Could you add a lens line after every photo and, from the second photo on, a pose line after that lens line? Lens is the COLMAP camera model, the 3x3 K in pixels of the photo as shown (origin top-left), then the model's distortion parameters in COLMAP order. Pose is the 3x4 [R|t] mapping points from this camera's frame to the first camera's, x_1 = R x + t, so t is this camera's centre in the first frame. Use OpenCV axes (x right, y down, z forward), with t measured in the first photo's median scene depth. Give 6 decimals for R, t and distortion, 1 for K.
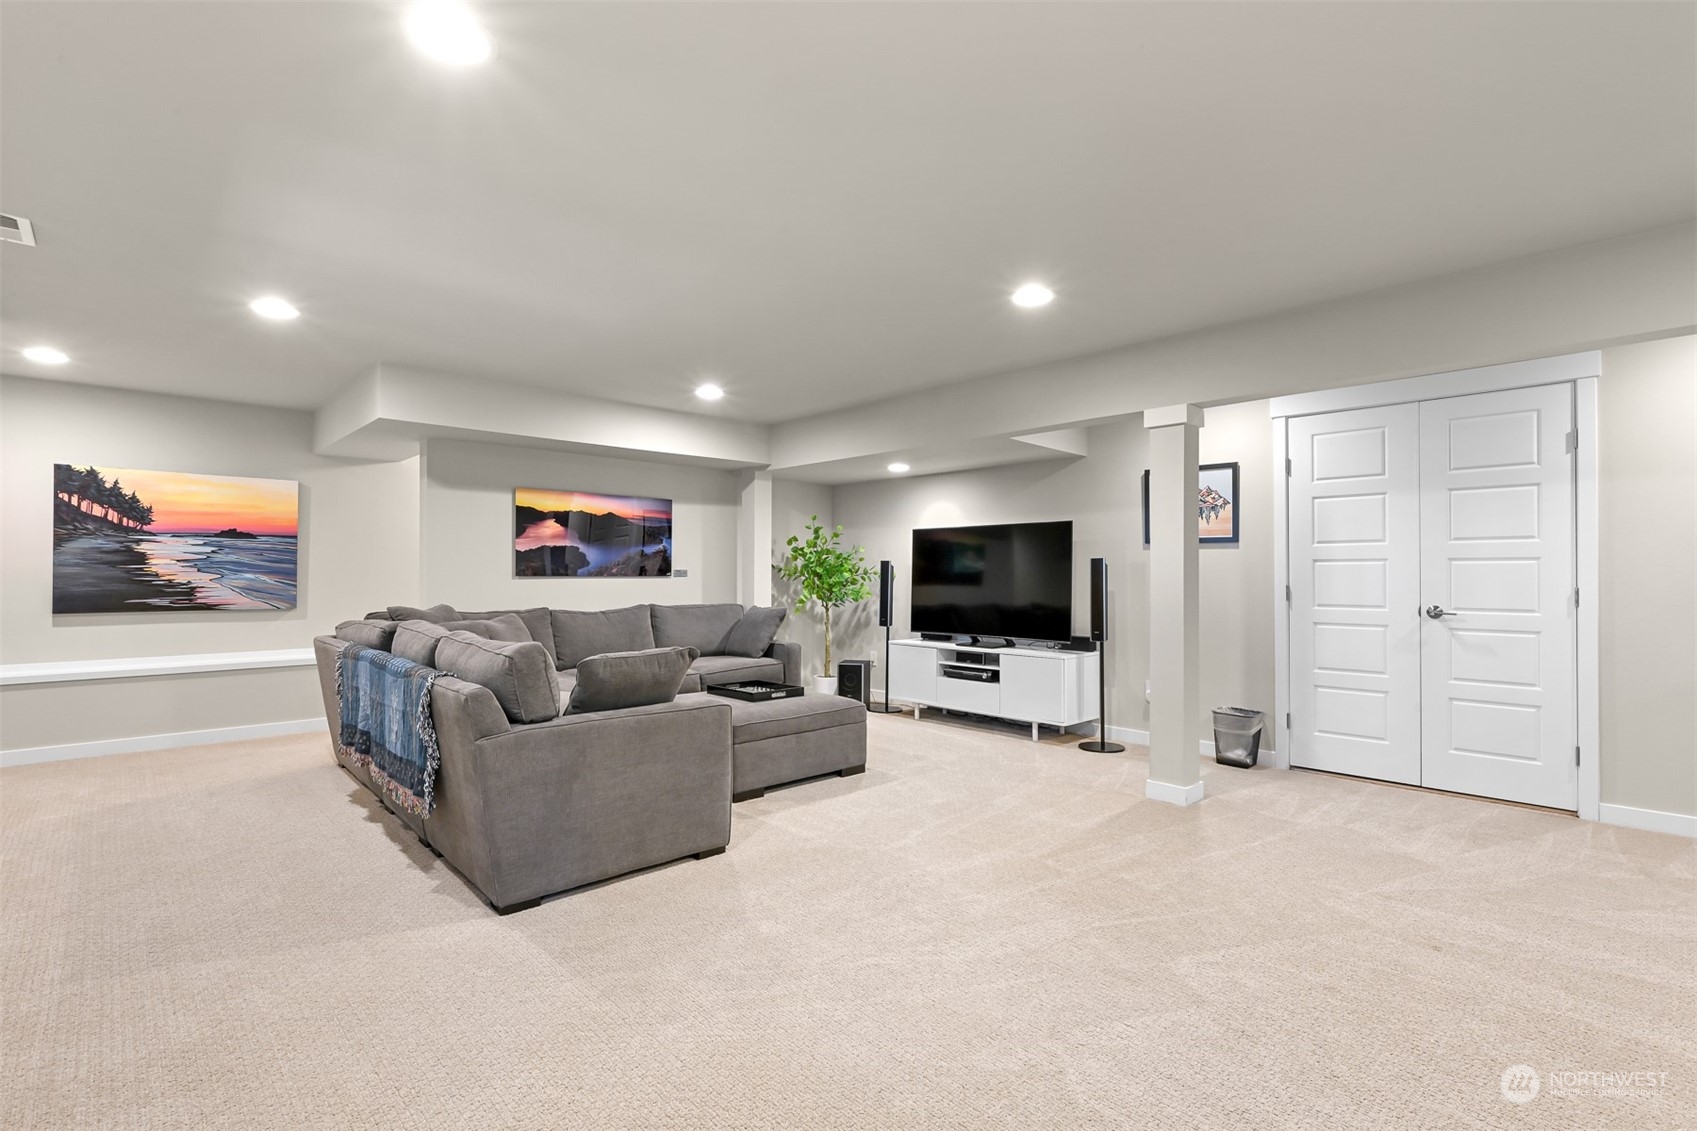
lens RADIAL K [[792.4, 0, 866.0], [0, 792.4, 563.7], [0, 0, 1]] dist [-0.001411, 0.001613]
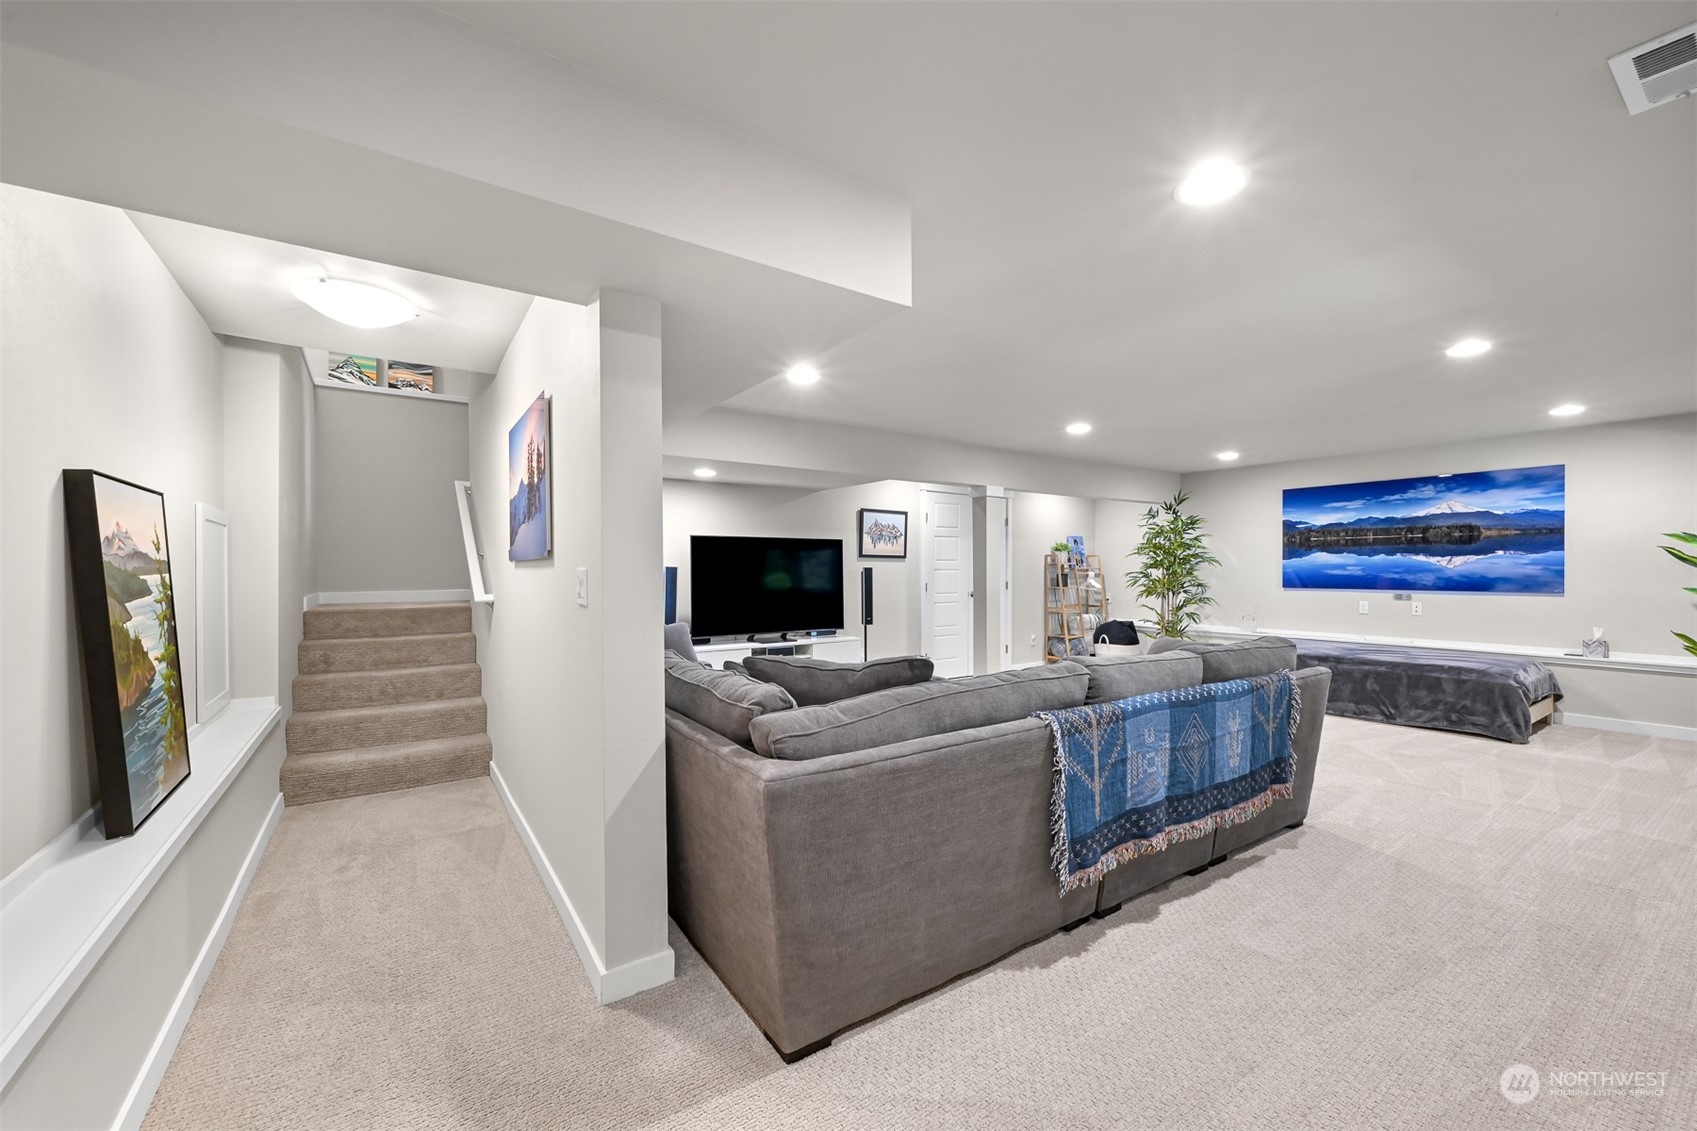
lens RADIAL K [[661.7, 0, 865.0], [0, 661.7, 573.9], [0, 0, 1]] dist [-0.000787, 0.000142]
pose [[0.153294, -0.006769, 0.988157, -0.951508], [-0.011500, 0.999897, 0.008633, -0.005612], [-0.988114, -0.012687, 0.153201, 0.867012]]
